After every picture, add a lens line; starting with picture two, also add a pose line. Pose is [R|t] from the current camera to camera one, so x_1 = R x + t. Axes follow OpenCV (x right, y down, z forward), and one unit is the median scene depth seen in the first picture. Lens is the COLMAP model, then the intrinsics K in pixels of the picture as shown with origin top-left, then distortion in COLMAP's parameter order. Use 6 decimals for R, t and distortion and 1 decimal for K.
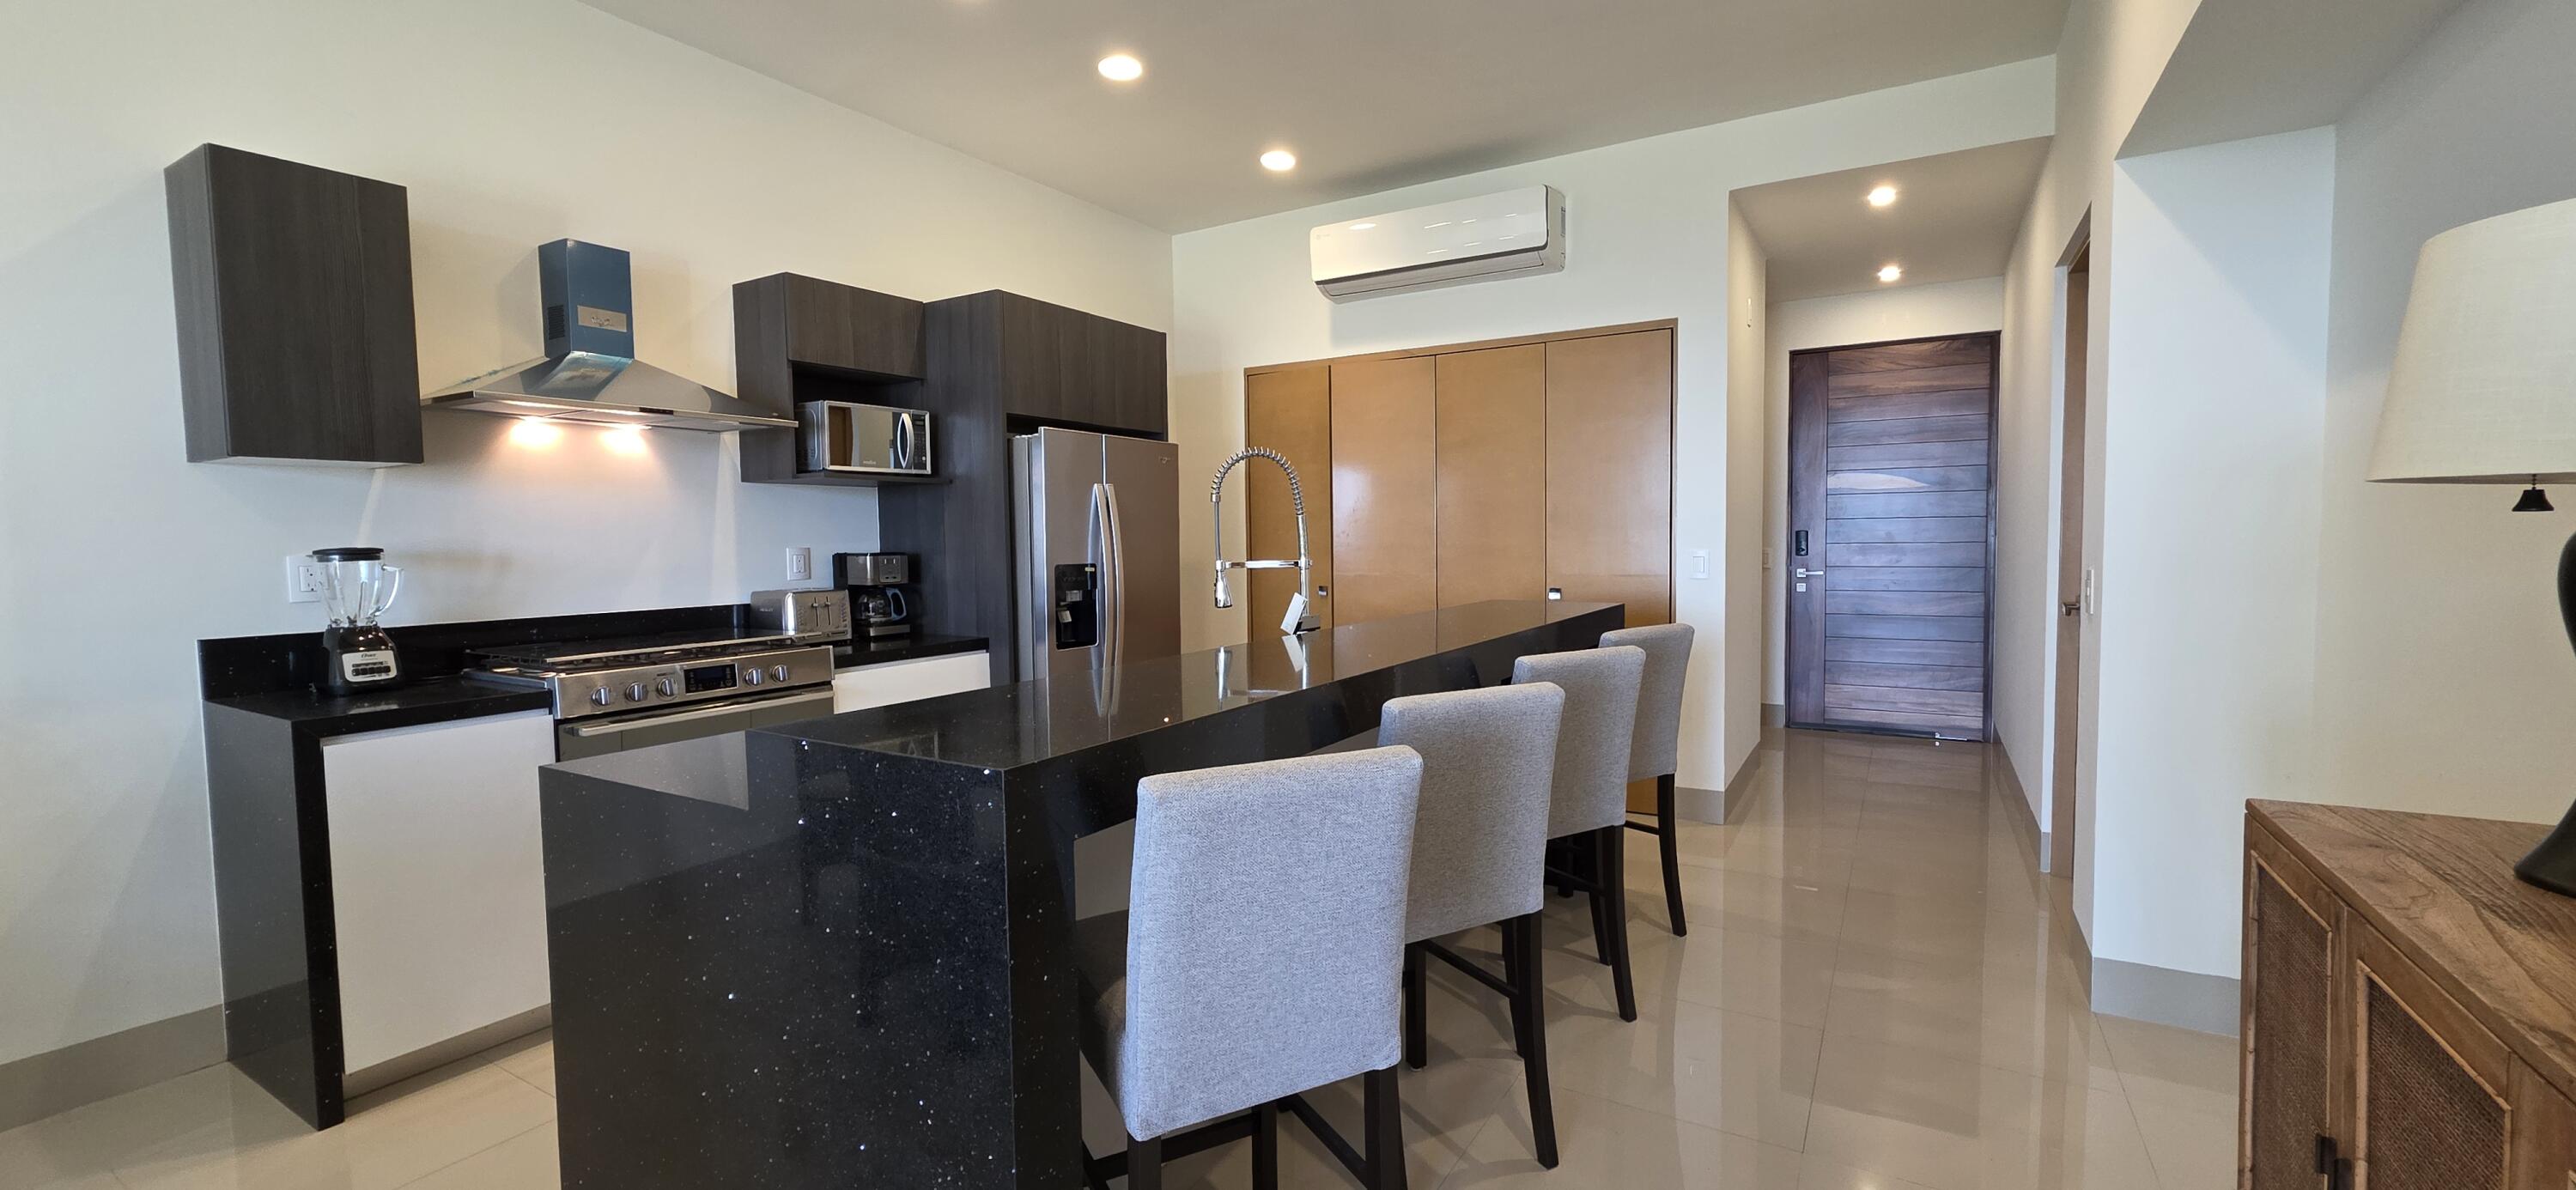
lens RADIAL K [[1023.3, 0, 1293.0], [0, 1023.3, 602.9], [0, 0, 1]] dist [-0.003259, 0.000084]
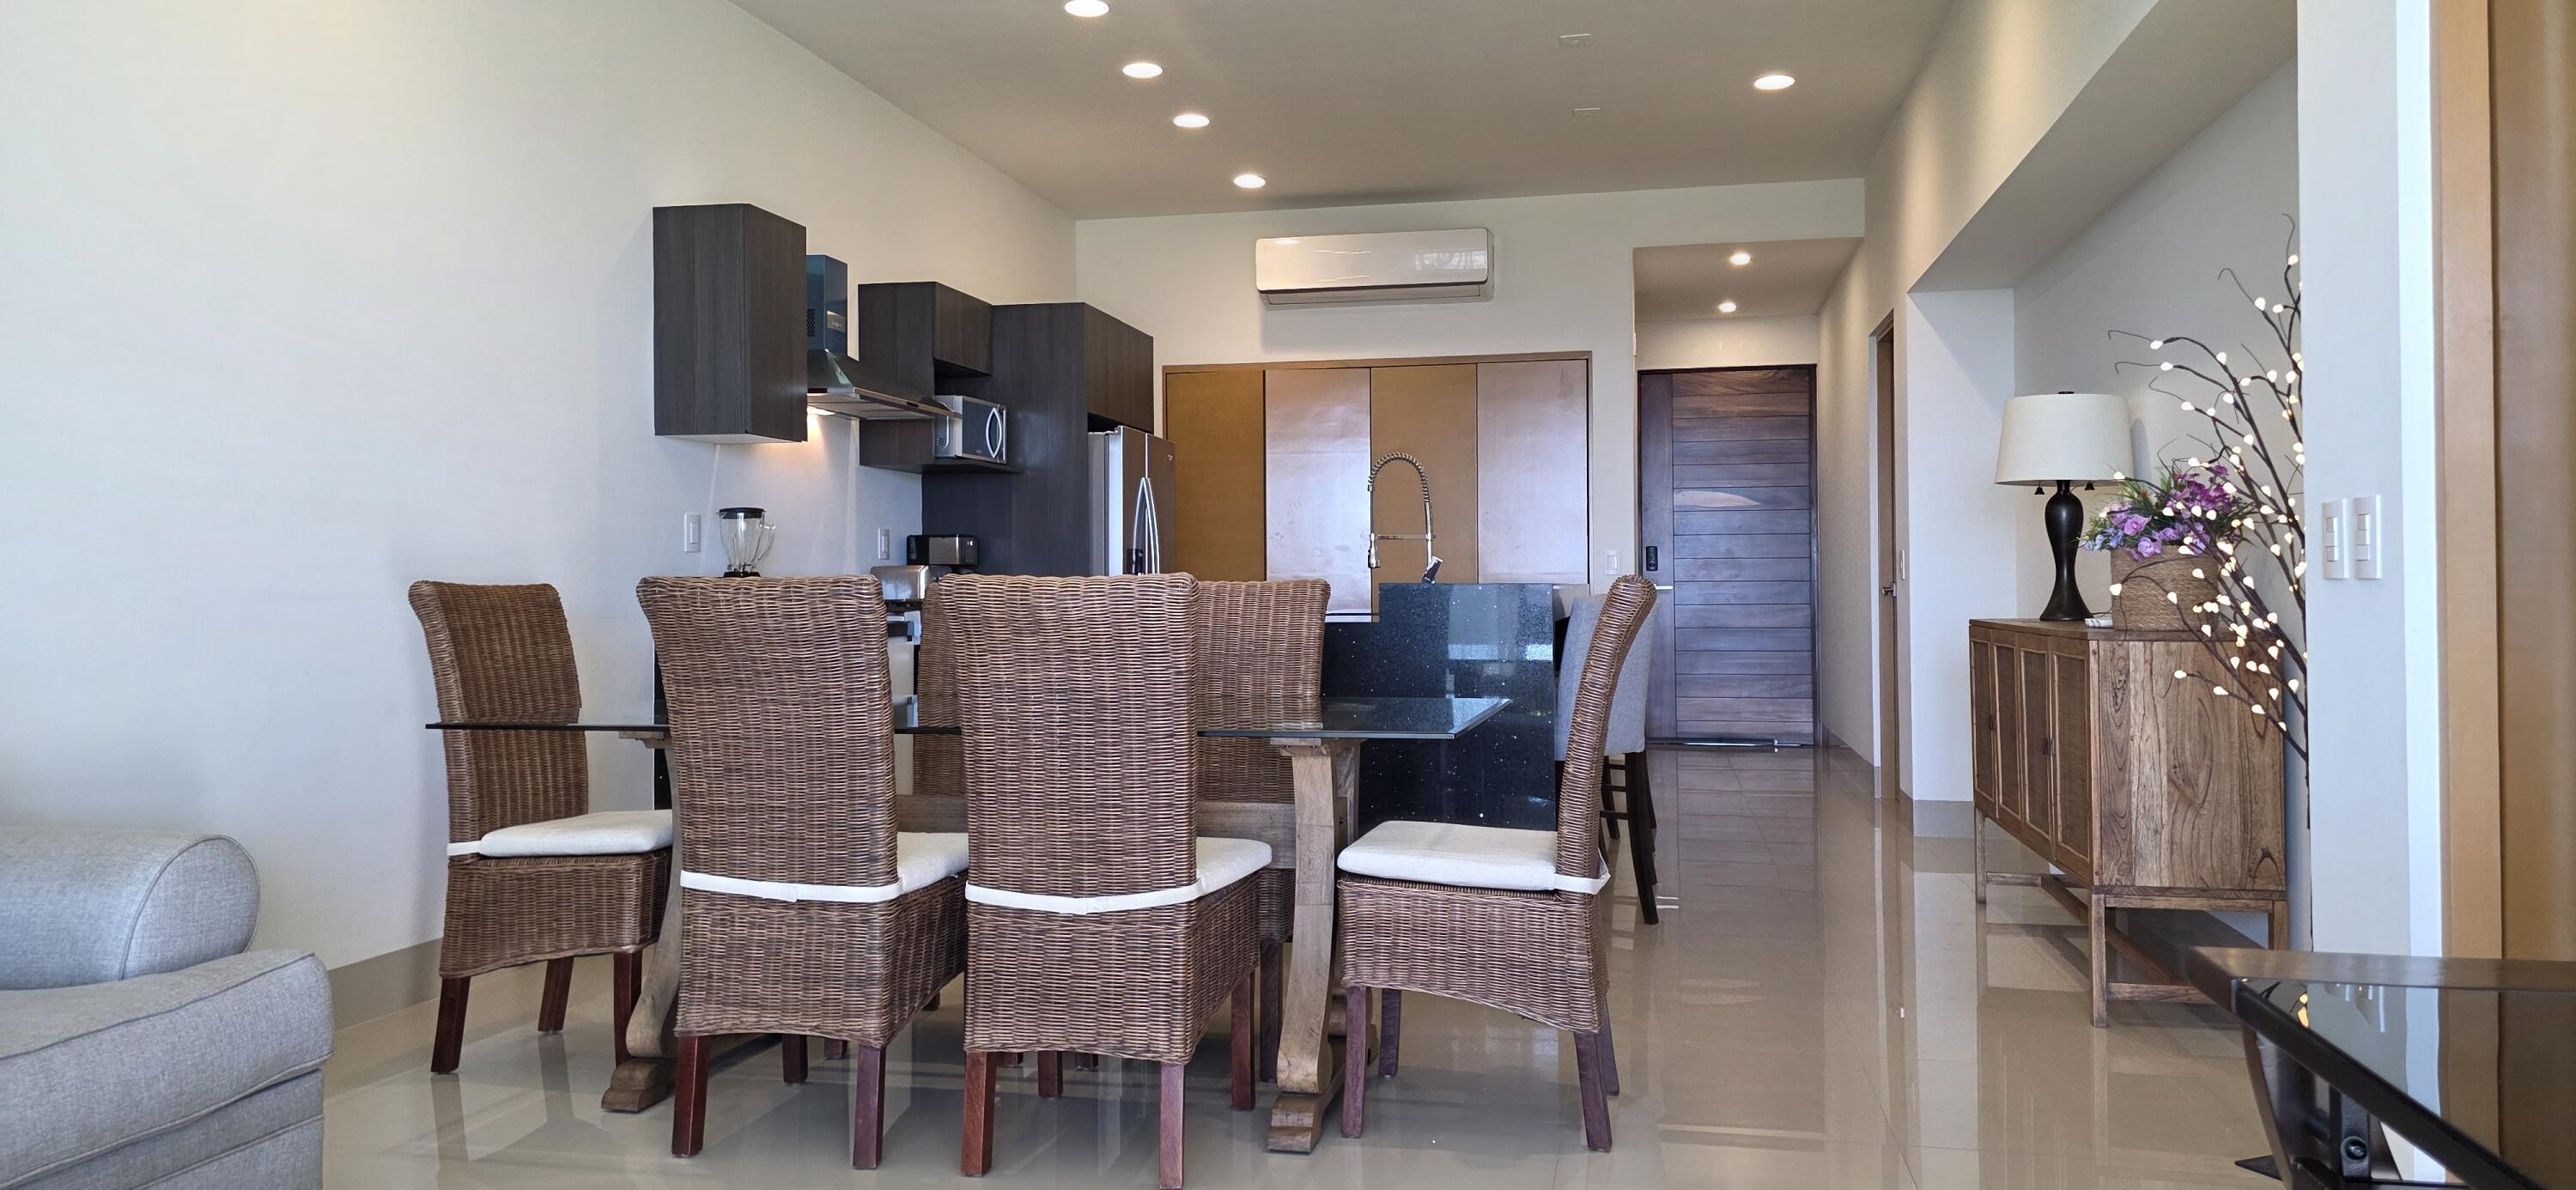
lens RADIAL K [[1691.3, 0, 1285.8], [0, 1691.3, 581.9], [0, 0, 1]] dist [0.005552, -0.000275]
pose [[0.946215, 0.008663, 0.323422, -0.426542], [0.014254, 0.997554, -0.068424, 0.081889], [-0.323223, 0.069354, 0.943778, -0.508330]]
